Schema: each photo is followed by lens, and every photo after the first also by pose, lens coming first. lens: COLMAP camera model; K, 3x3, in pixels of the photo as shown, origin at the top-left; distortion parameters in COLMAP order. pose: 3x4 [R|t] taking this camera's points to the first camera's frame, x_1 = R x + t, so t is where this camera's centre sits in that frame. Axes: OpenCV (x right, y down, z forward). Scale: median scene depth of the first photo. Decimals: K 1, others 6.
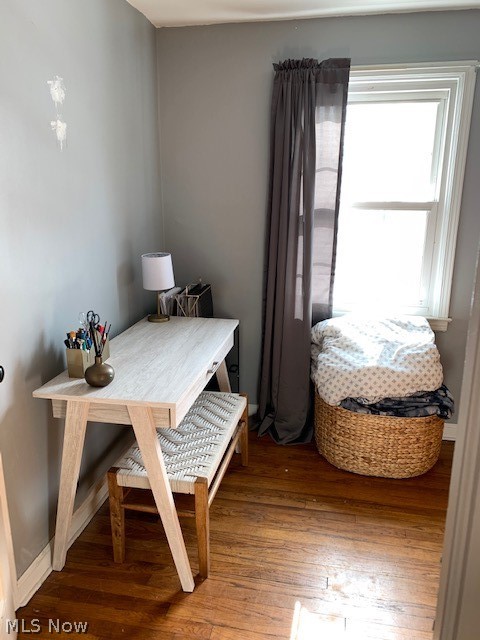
lens RADIAL K [[485.4, 0, 242.4], [0, 485.4, 317.9], [0, 0, 1]] dist [0.062345, -0.095468]
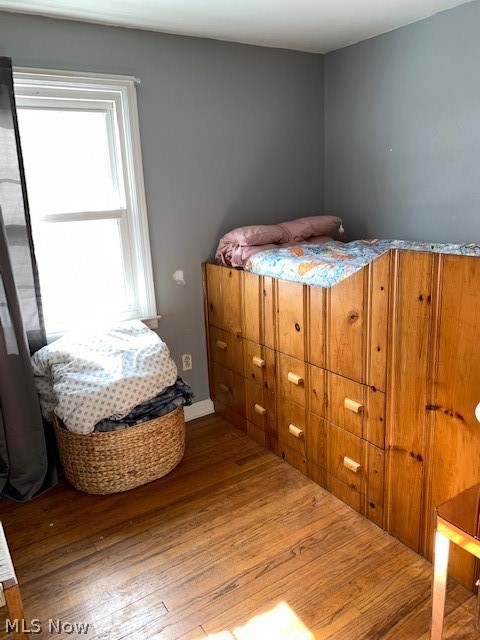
lens RADIAL K [[485.4, 0, 242.4], [0, 485.4, 317.9], [0, 0, 1]] dist [0.062345, -0.095468]
pose [[0.706974, -0.219148, 0.672430, -0.185153], [0.221509, 0.971556, 0.083746, -0.047605], [-0.671656, 0.089743, 0.735408, 0.097365]]
